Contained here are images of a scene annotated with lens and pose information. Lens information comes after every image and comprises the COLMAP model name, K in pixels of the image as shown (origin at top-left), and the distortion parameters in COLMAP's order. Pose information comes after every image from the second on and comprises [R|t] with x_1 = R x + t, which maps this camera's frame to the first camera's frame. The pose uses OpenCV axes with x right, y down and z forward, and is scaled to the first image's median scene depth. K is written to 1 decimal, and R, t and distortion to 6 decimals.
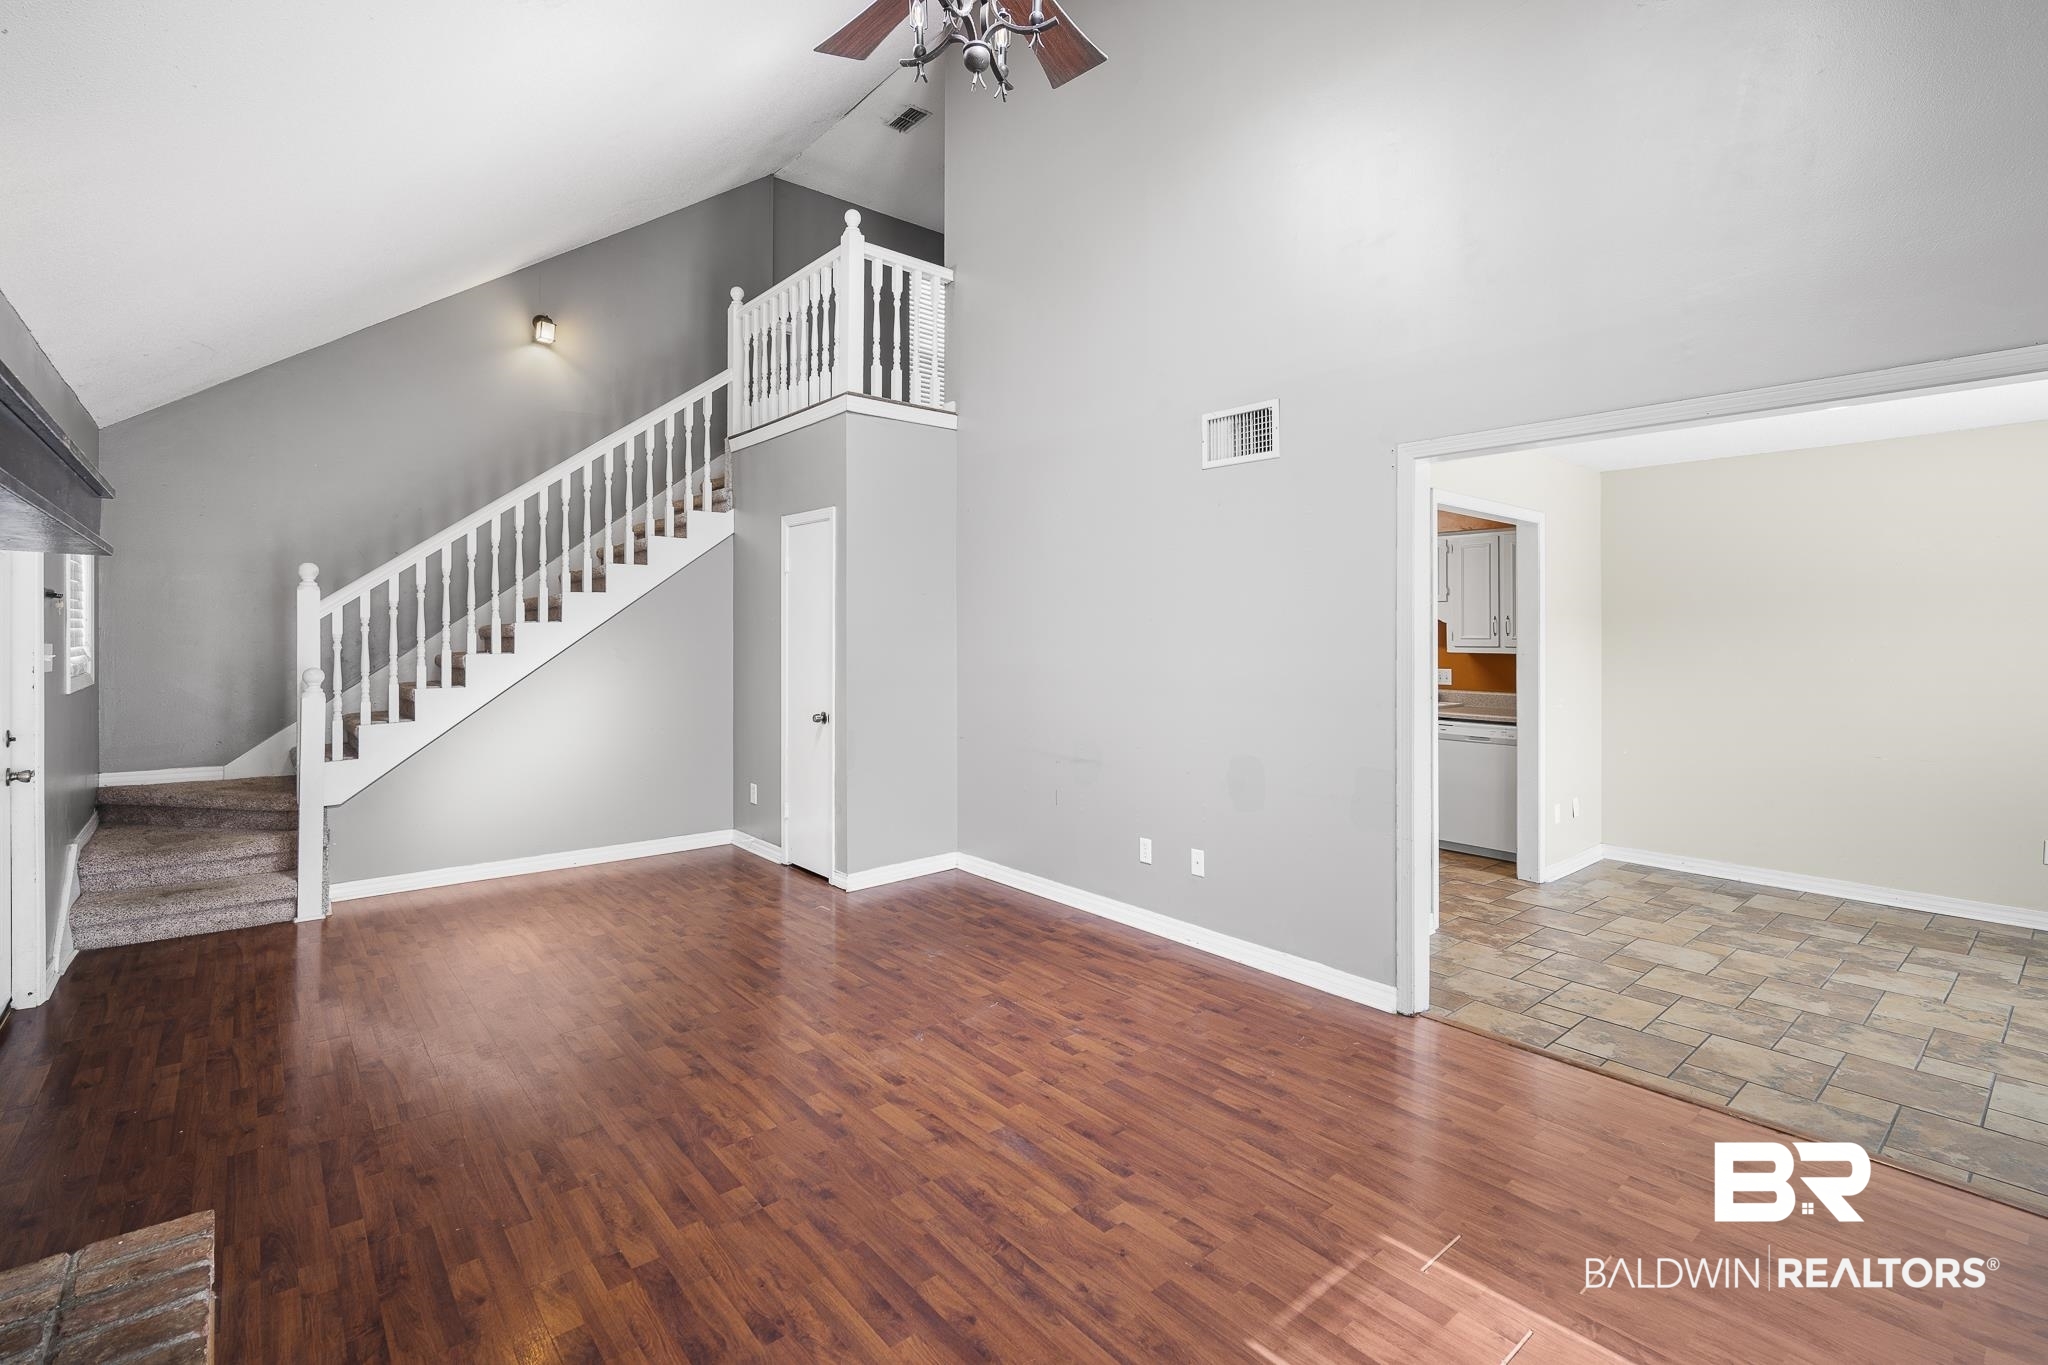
lens RADIAL K [[949.6, 0, 1014.8], [0, 949.6, 633.0], [0, 0, 1]] dist [-0.010550, 0.004116]
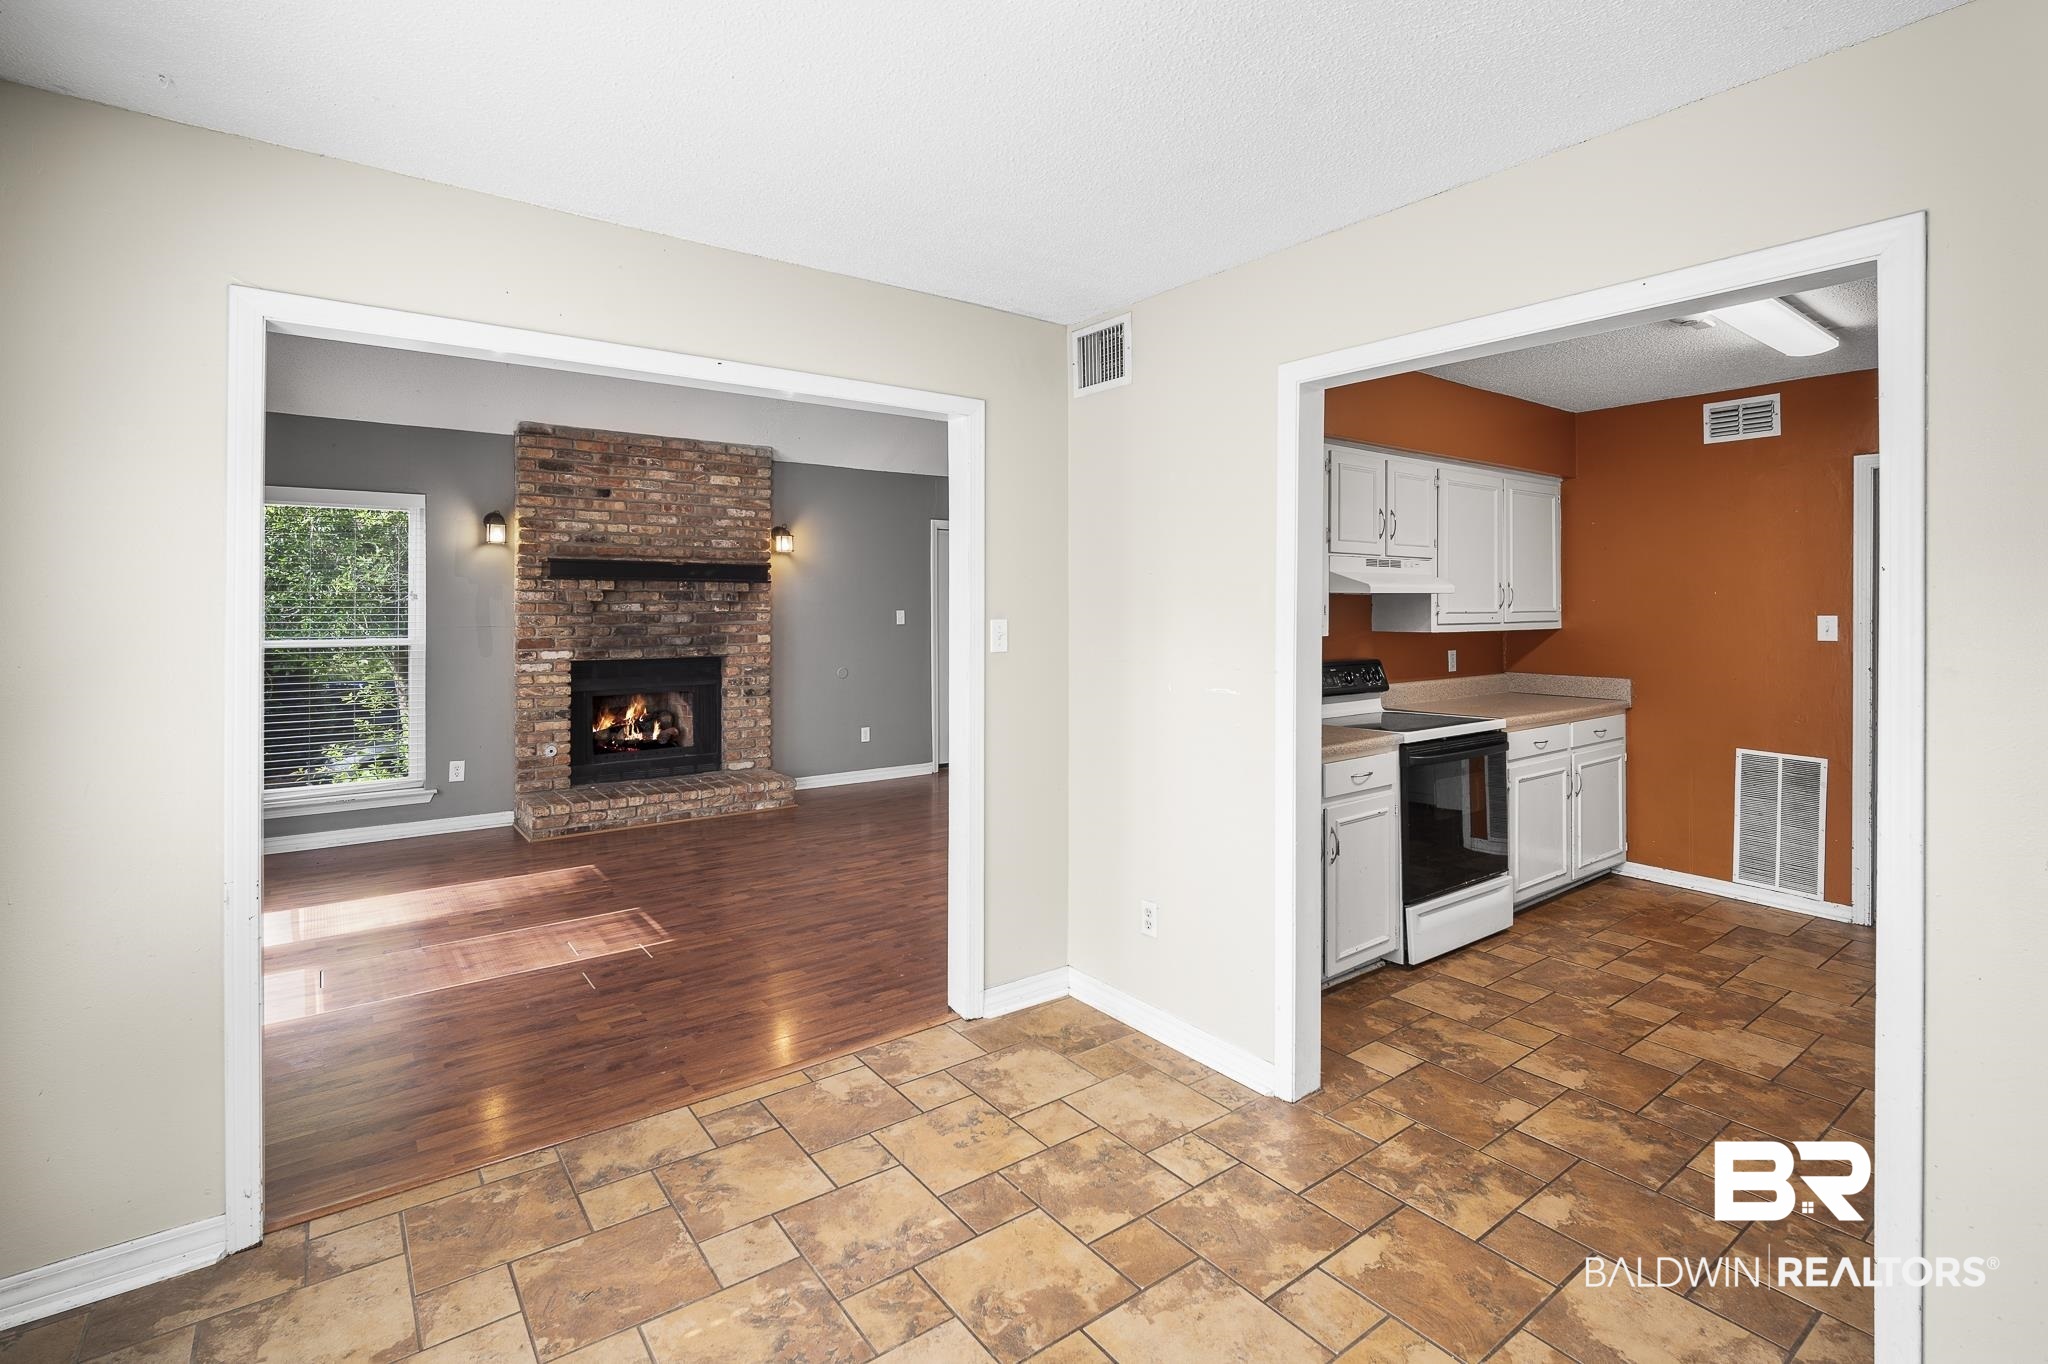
lens RADIAL K [[929.7, 0, 1016.0], [0, 929.7, 607.5], [0, 0, 1]] dist [-0.003963, -0.000445]
pose [[-0.058307, 0.002541, -0.998295, 1.466203], [-0.002021, 0.999994, 0.002663, 0.000745], [0.998297, 0.002173, -0.058302, 1.220537]]
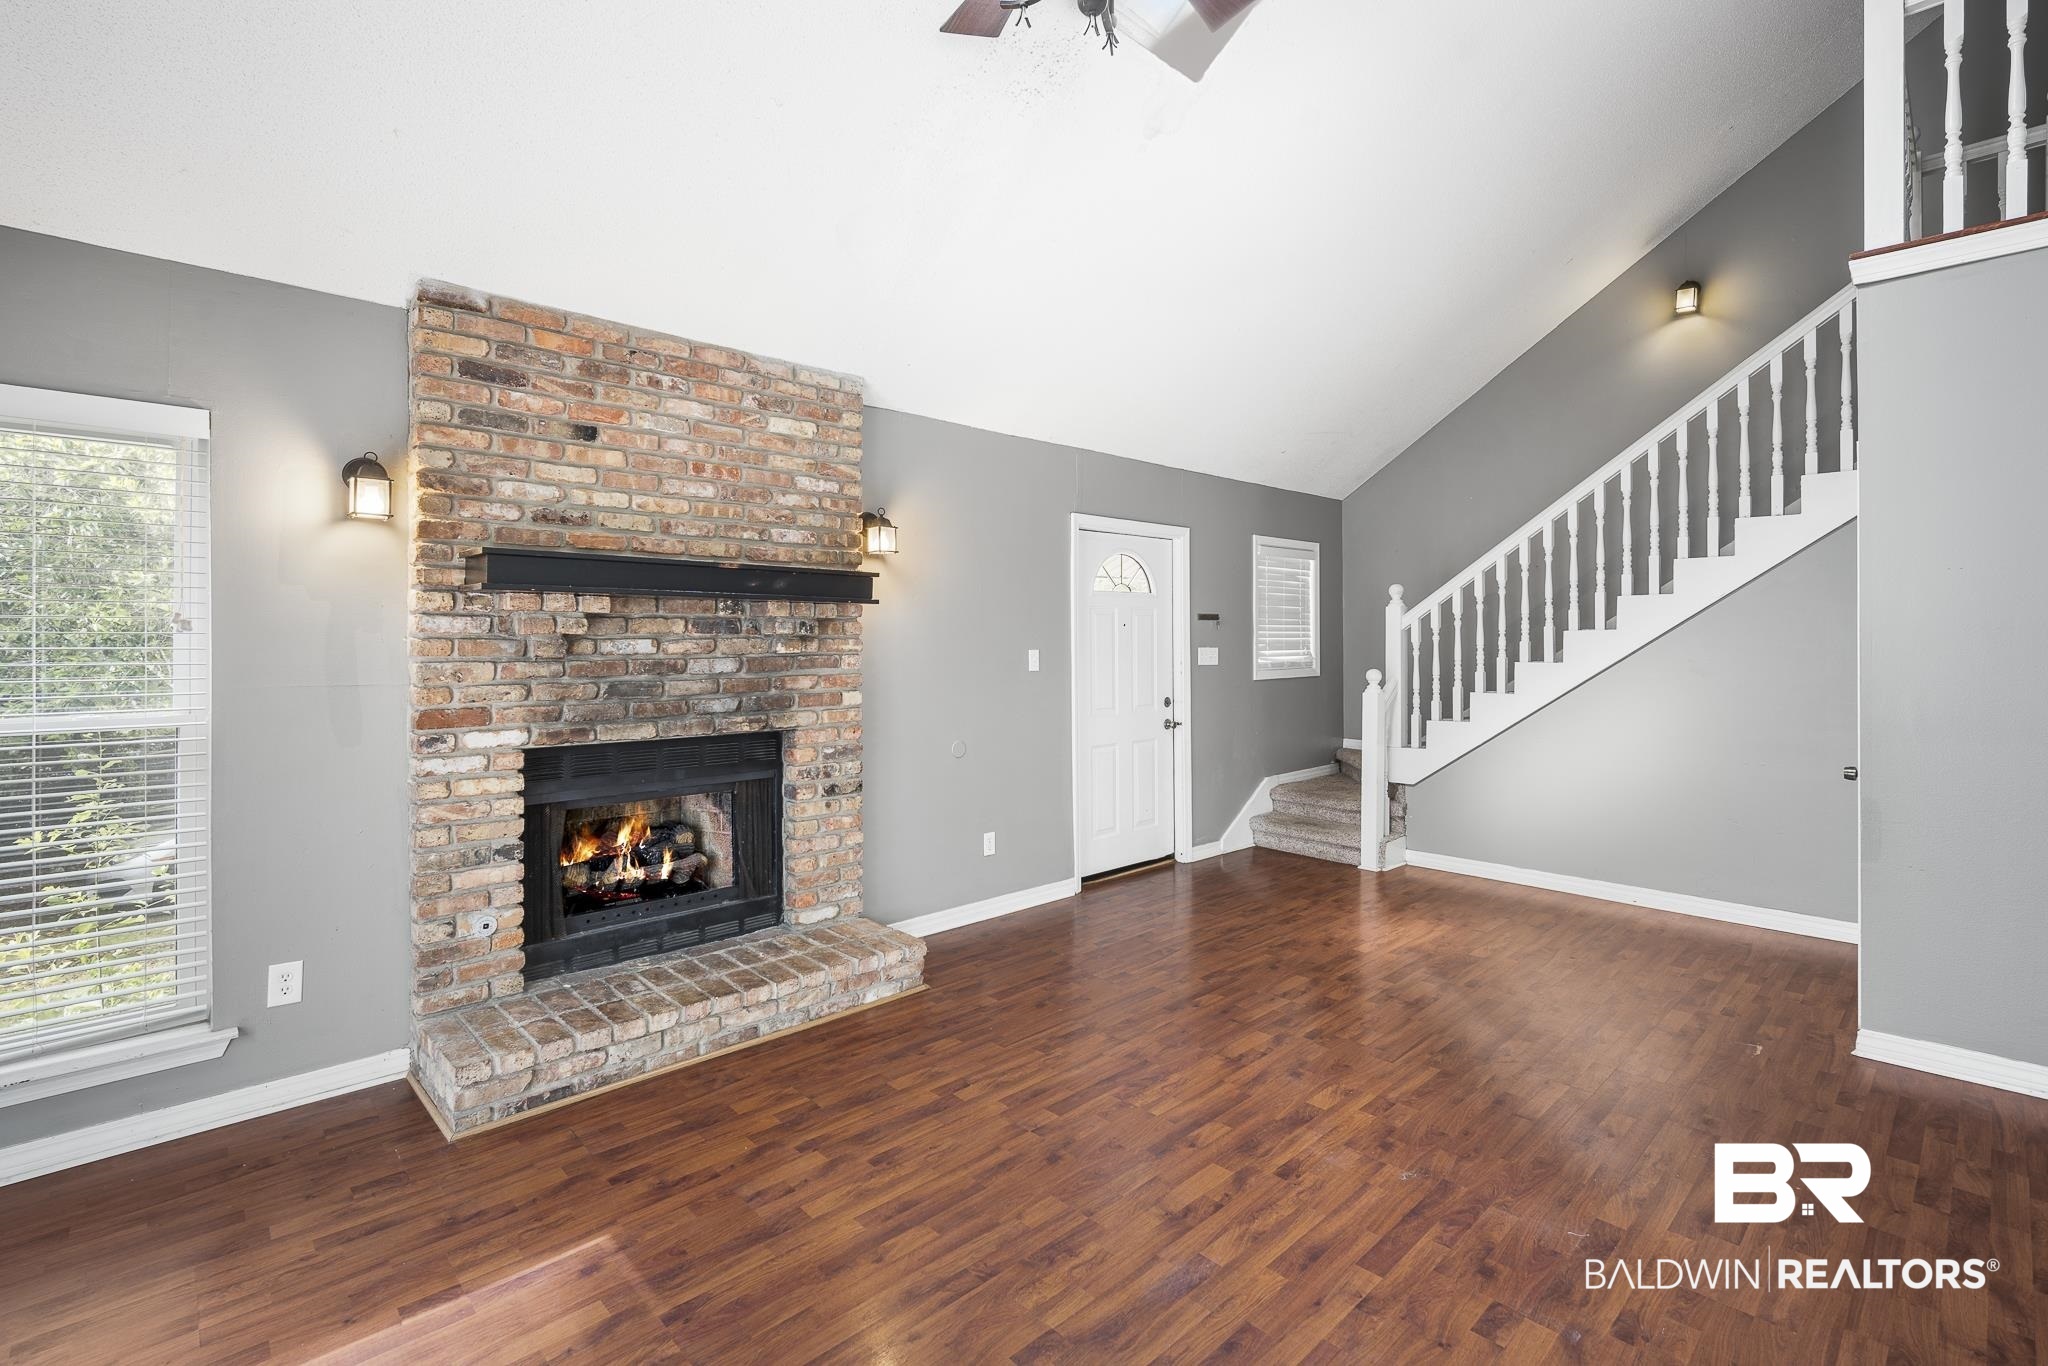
lens RADIAL K [[914.3, 0, 1025.8], [0, 914.3, 646.0], [0, 0, 1]] dist [-0.004412, -0.000066]
pose [[0.060340, 0.003617, -0.998171, 0.623335], [-0.000090, 0.999993, 0.003618, 0.003219], [0.998178, -0.000128, 0.060340, 0.674219]]
